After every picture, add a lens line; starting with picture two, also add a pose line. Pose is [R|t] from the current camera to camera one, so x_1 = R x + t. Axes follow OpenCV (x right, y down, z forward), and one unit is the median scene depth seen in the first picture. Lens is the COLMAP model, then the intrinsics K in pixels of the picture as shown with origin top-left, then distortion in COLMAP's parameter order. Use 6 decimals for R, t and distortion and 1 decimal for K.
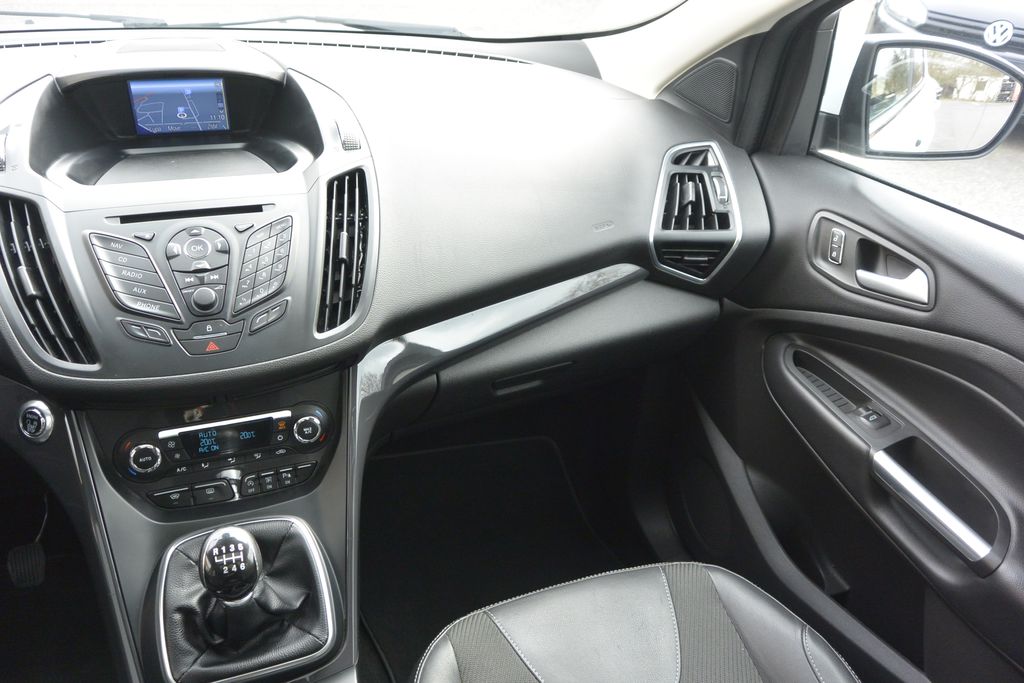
lens RADIAL K [[785.3, 0, 512.8], [0, 785.3, 342.2], [0, 0, 1]] dist [-0.011538, 0.023466]
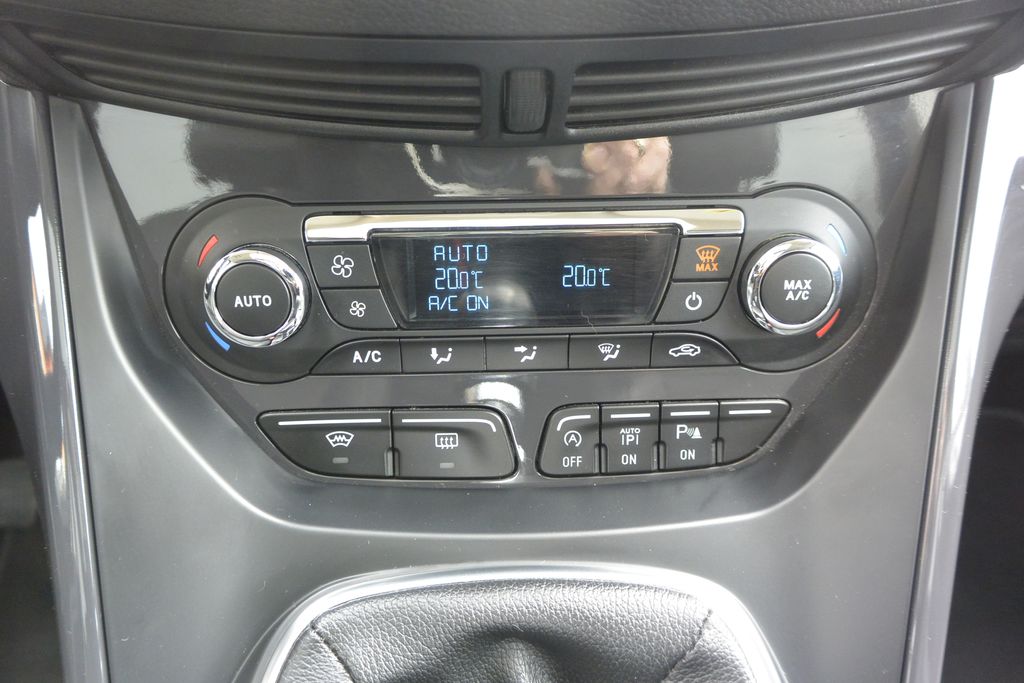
lens RADIAL K [[785.3, 0, 509.7], [0, 785.3, 348.1], [0, 0, 1]] dist [-0.011538, 0.023466]
pose [[0.944656, 0.148696, -0.292430, -0.283171], [-0.122957, 0.986882, 0.104616, 0.120907], [0.304150, -0.062869, 0.950547, 0.730784]]
